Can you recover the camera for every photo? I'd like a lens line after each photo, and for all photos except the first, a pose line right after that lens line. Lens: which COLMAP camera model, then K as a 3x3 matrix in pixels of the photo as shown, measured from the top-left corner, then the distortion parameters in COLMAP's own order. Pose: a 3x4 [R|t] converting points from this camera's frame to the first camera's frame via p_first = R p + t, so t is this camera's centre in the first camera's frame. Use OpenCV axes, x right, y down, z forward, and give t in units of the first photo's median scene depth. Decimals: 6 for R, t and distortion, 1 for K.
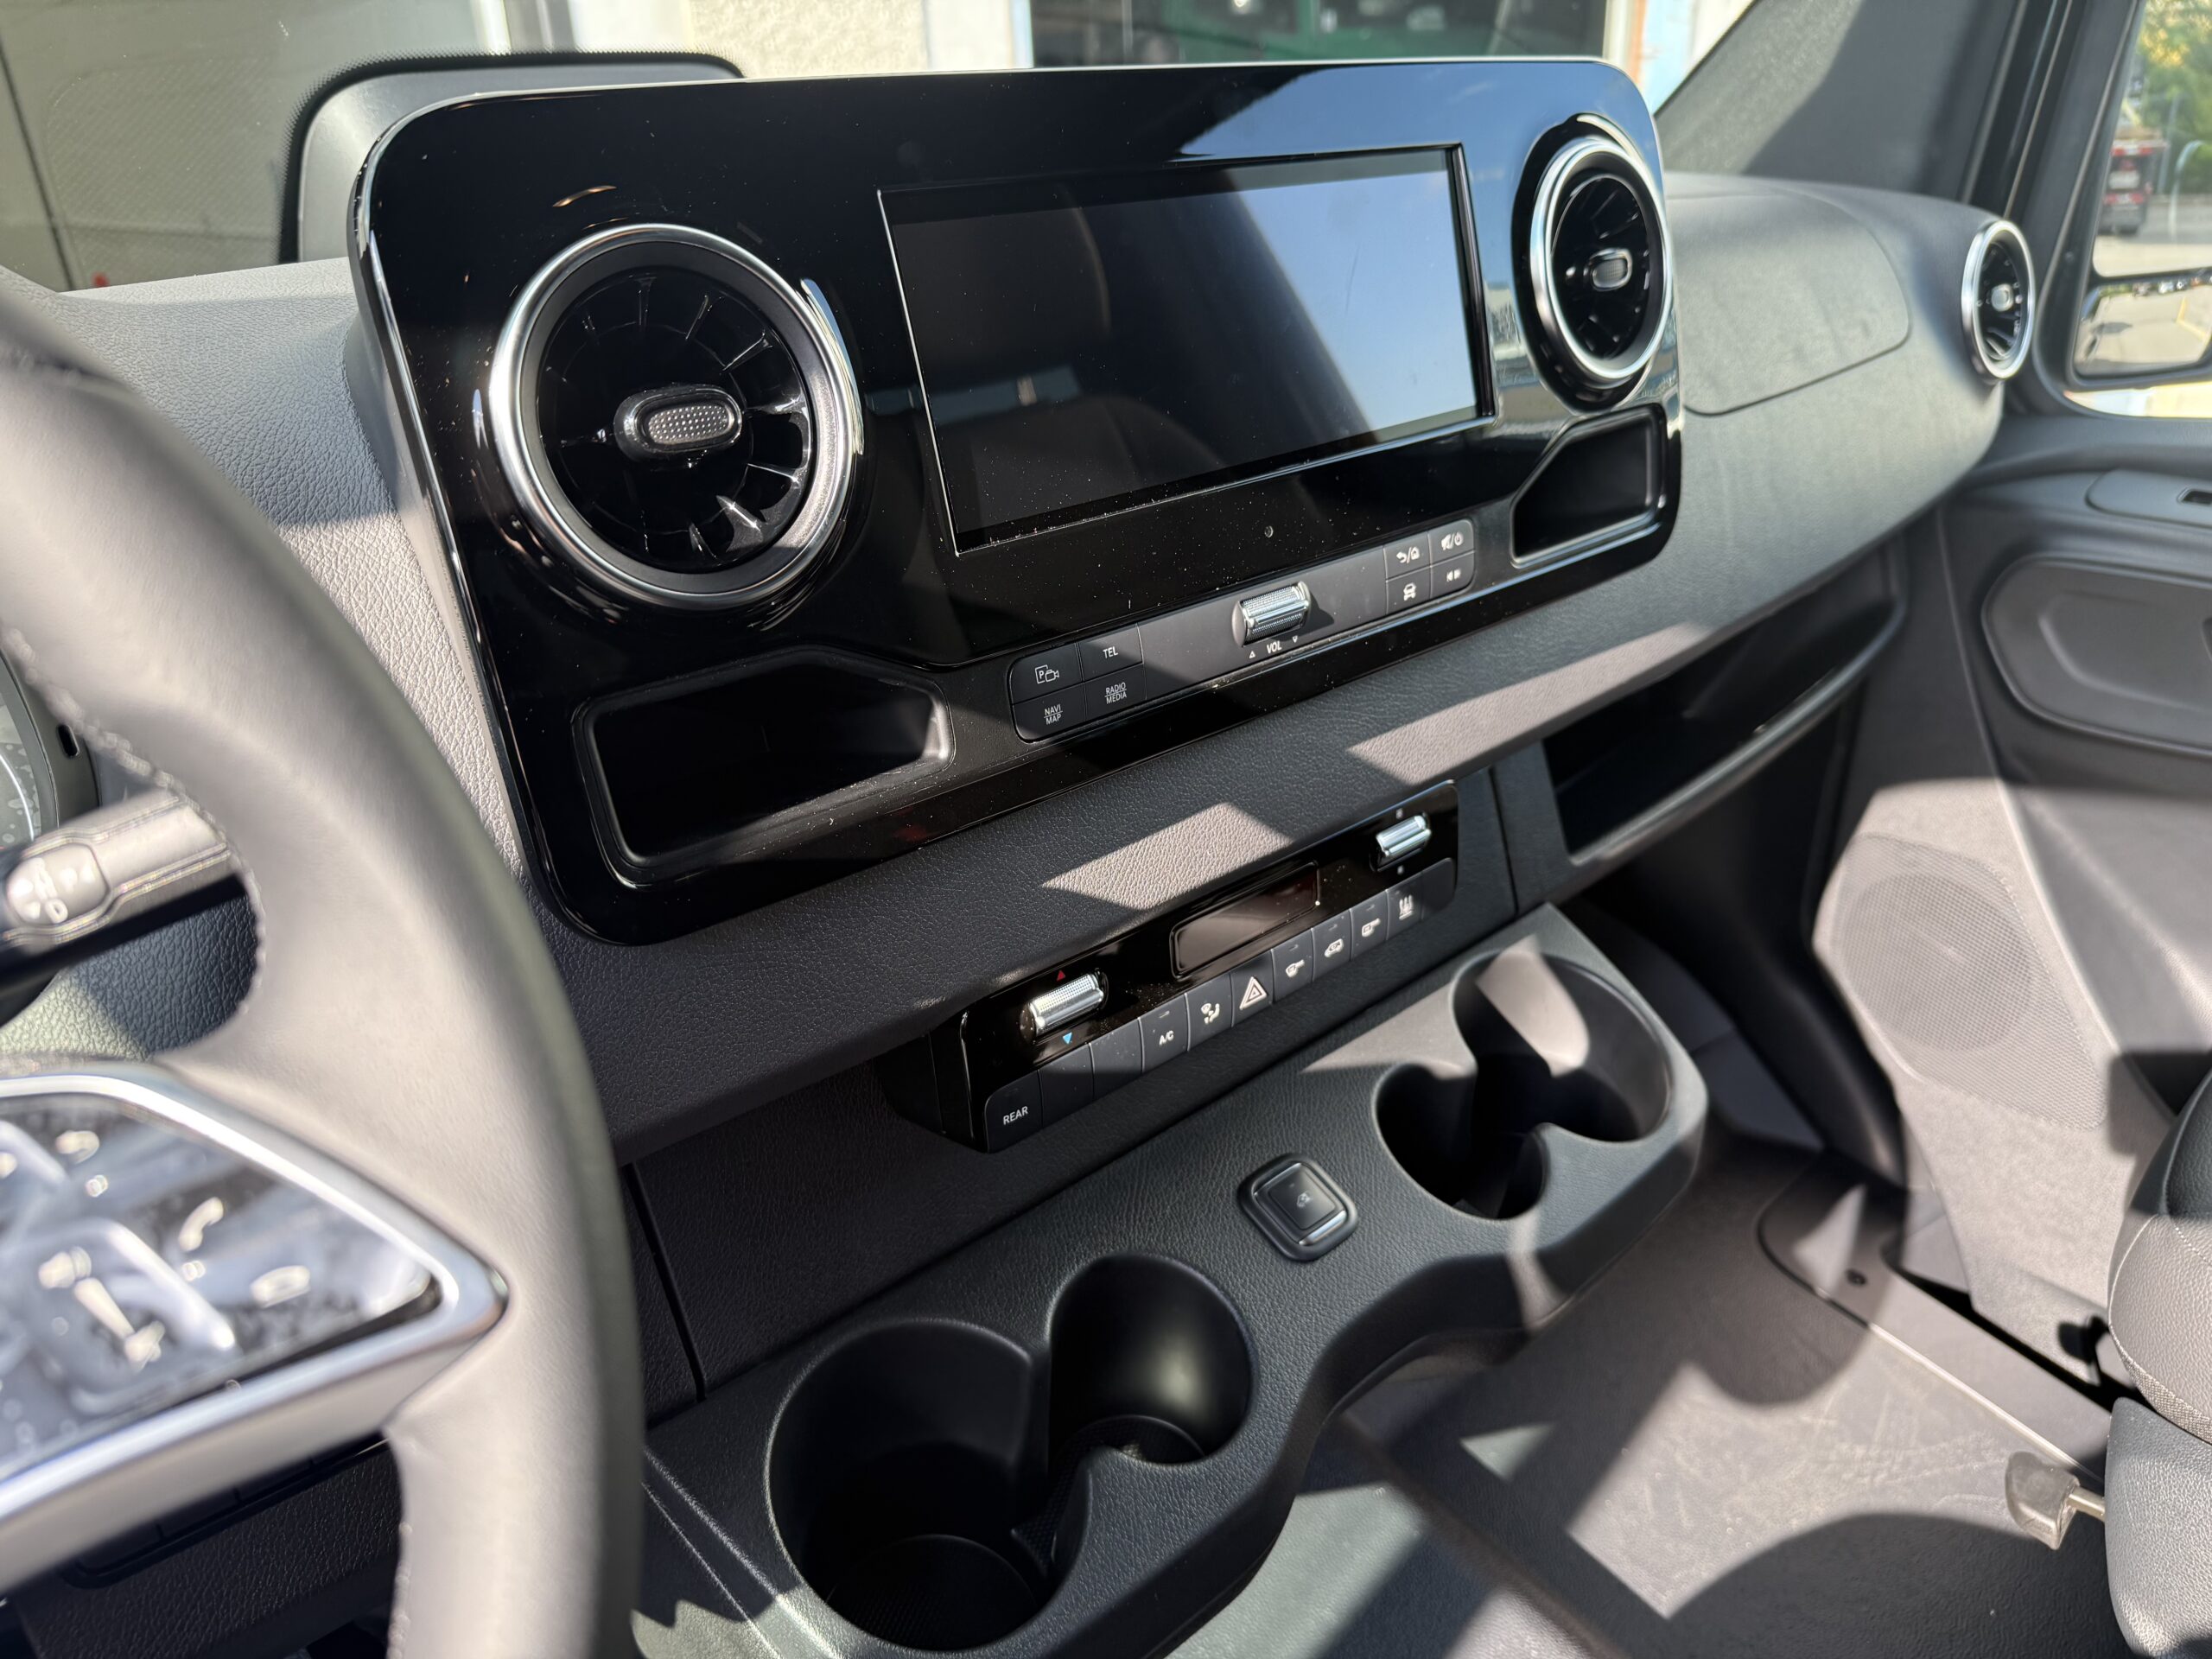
lens RADIAL K [[1552.1, 0, 1111.9], [0, 1552.1, 894.0], [0, 0, 1]] dist [0.033549, 0.001960]
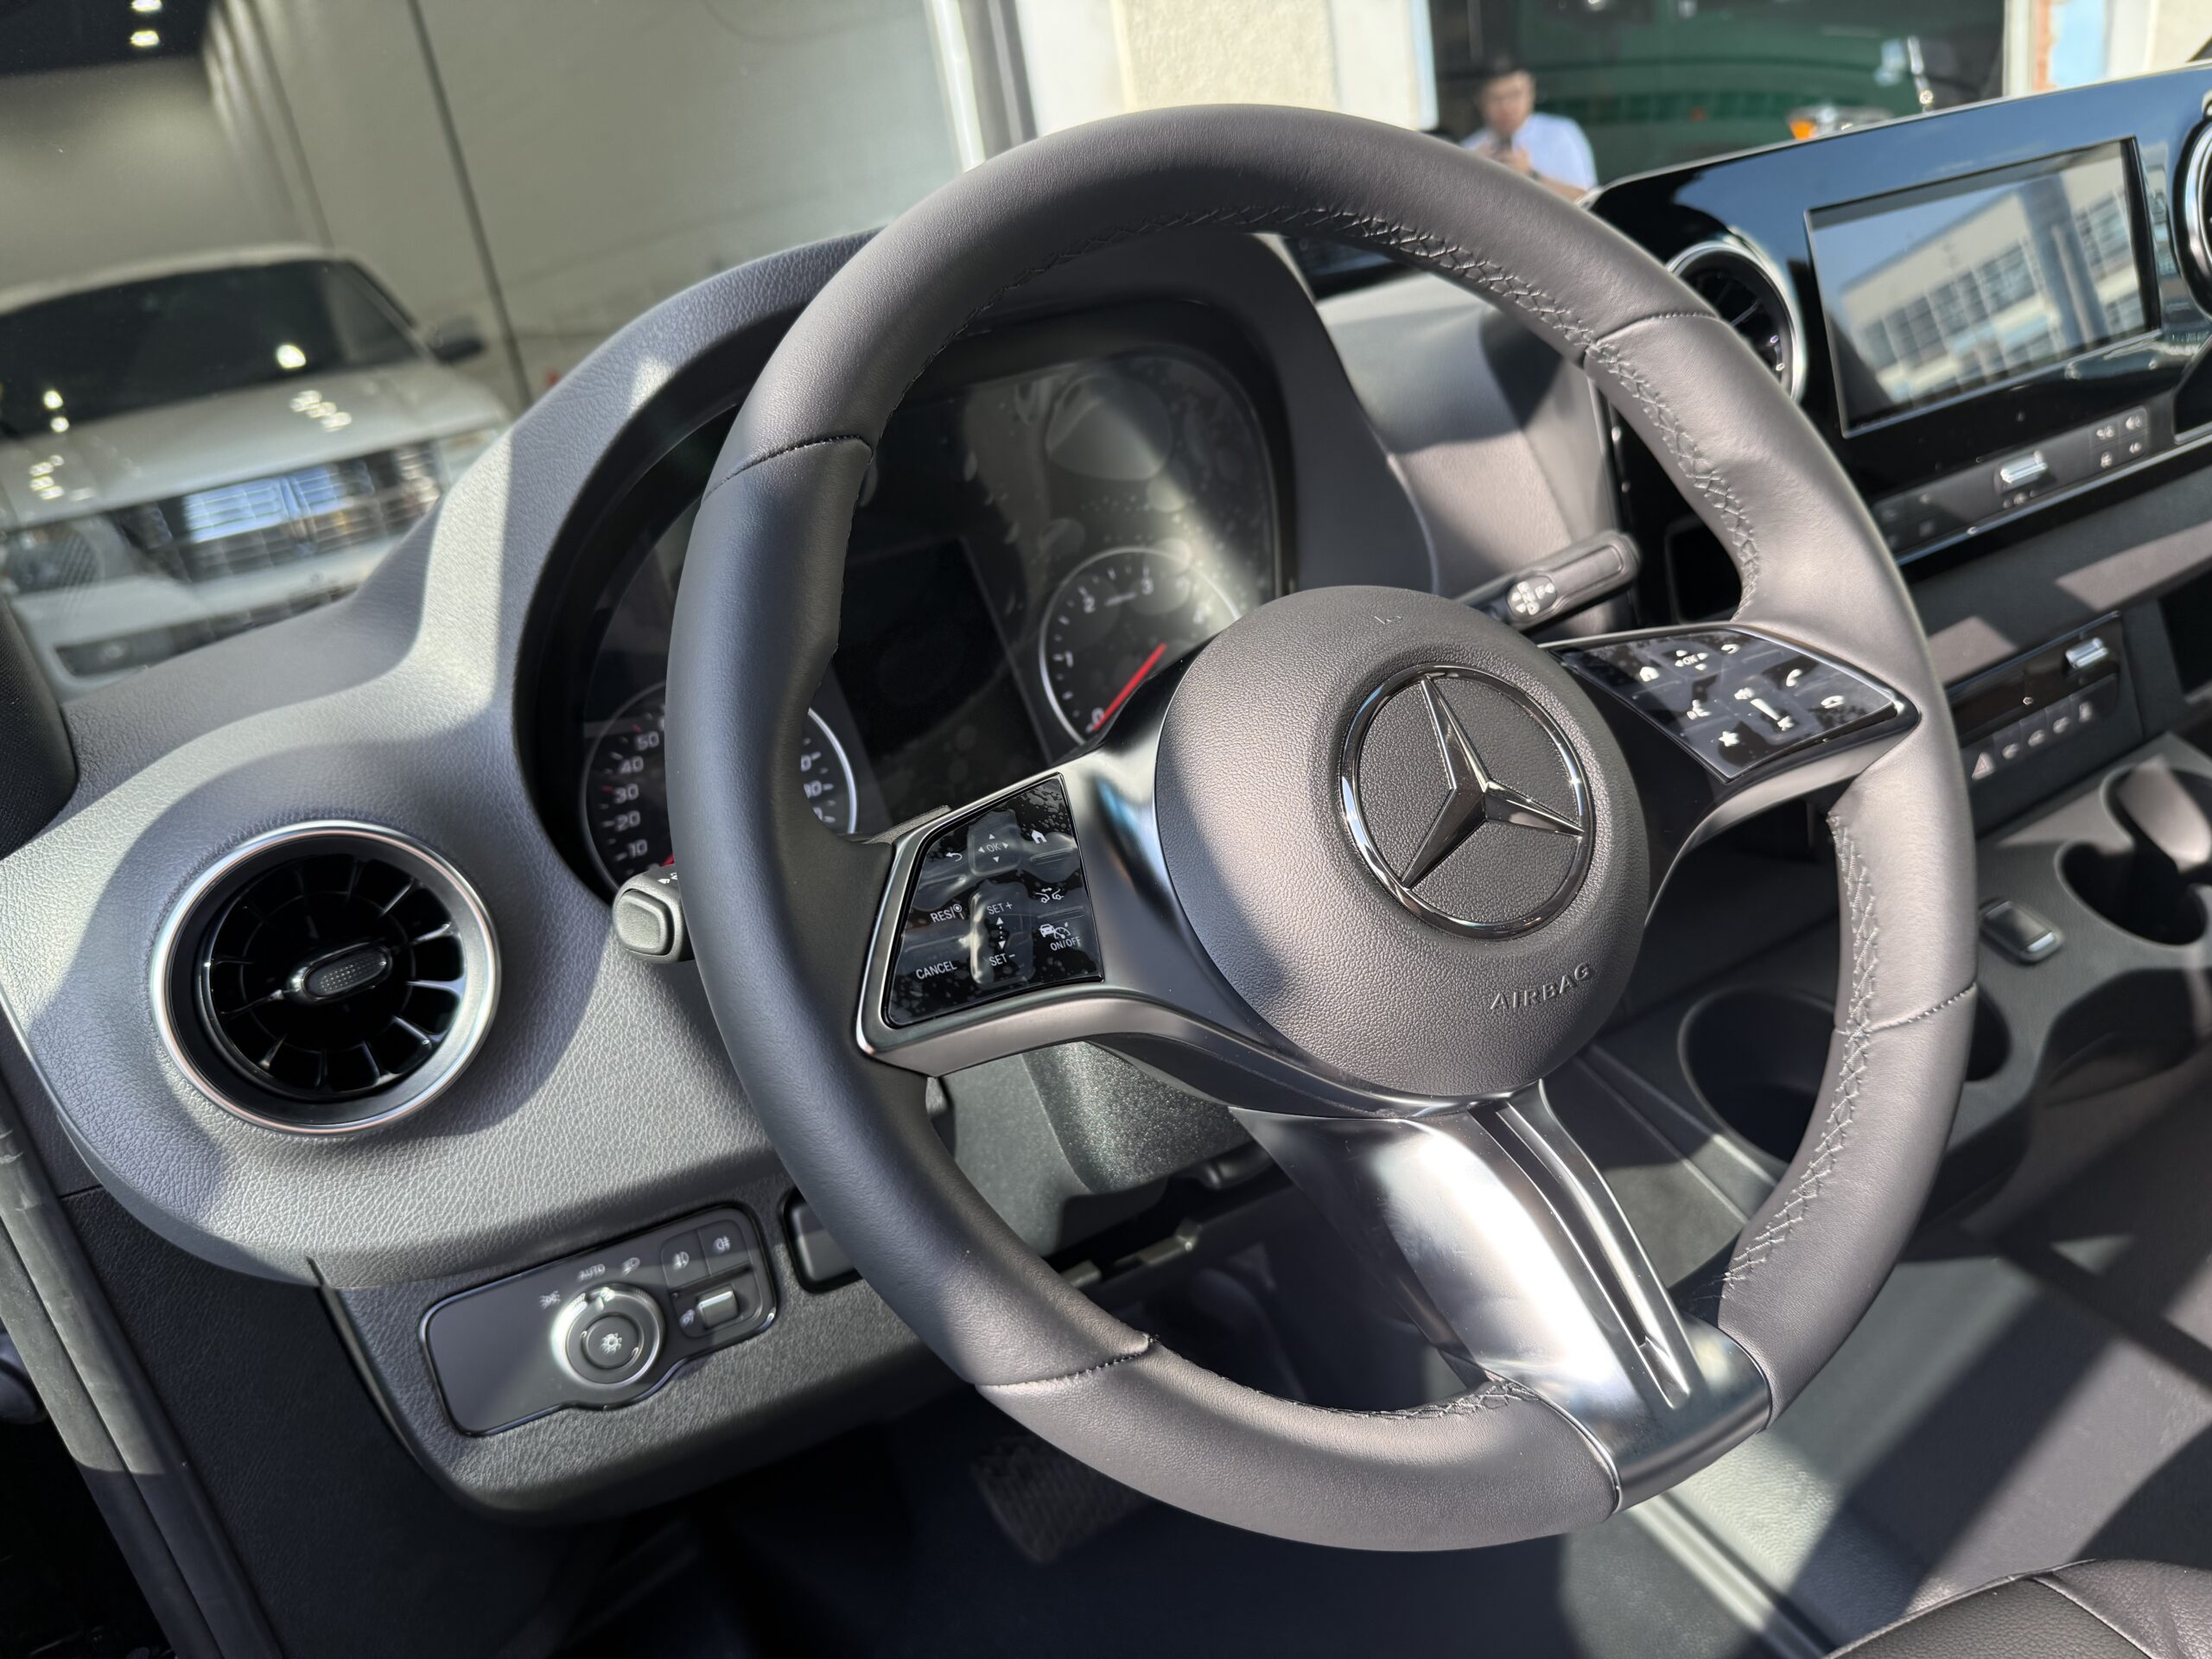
lens RADIAL K [[1663.8, 0, 1107.1], [0, 1663.8, 929.7], [0, 0, 1]] dist [-0.009239, -0.009976]
pose [[0.983138, -0.021714, -0.181574, -0.390115], [0.020190, 0.999744, -0.010235, 0.200621], [0.181749, 0.006396, 0.983324, -0.539803]]
